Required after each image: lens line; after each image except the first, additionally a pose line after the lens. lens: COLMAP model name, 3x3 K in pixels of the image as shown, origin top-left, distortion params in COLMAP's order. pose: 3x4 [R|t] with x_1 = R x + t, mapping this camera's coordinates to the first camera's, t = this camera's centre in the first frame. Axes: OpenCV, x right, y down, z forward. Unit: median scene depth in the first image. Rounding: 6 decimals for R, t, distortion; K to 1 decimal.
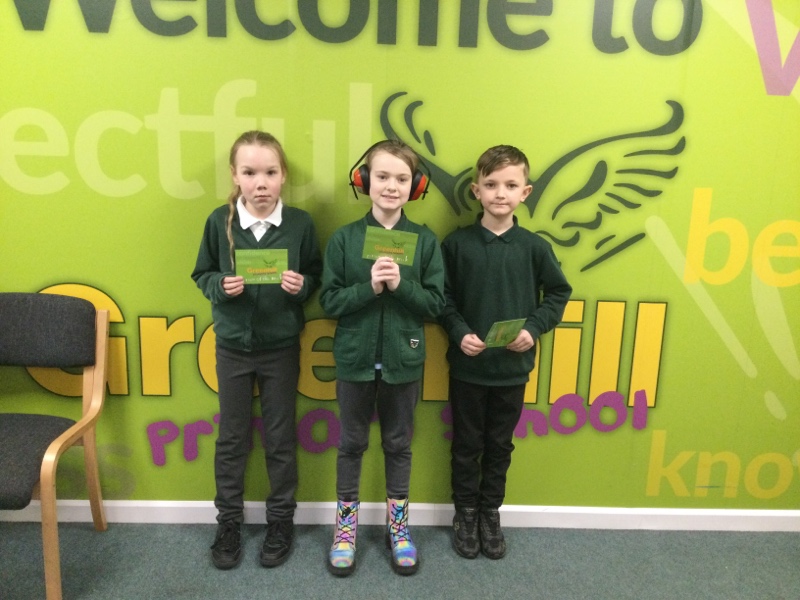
lens RADIAL K [[717.1, 0, 400.4], [0, 717.1, 304.3], [0, 0, 1]] dist [0.088554, -0.182126]
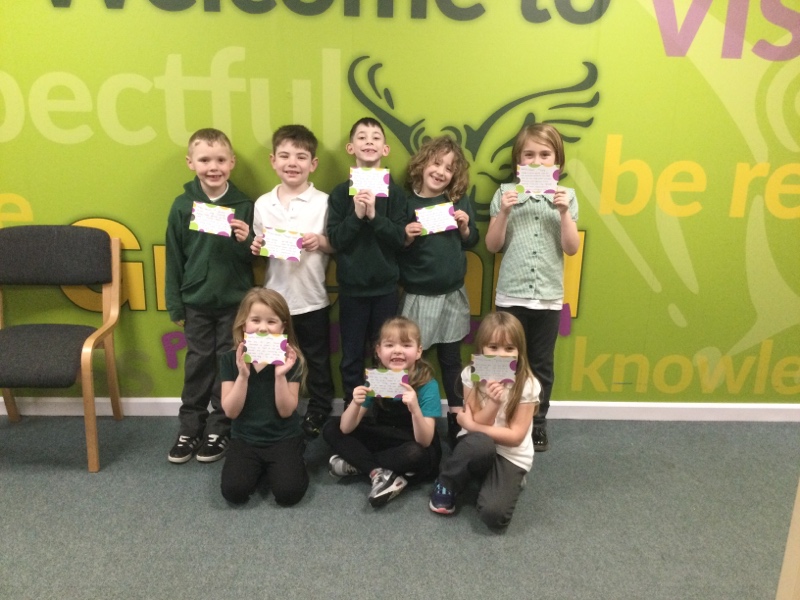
lens RADIAL K [[717.1, 0, 400.4], [0, 717.1, 304.3], [0, 0, 1]] dist [0.088554, -0.182126]
pose [[0.999957, -0.008236, 0.004218, 0.050448], [0.008015, 0.998721, 0.049917, 0.060198], [-0.004623, -0.049881, 0.998744, -0.226642]]
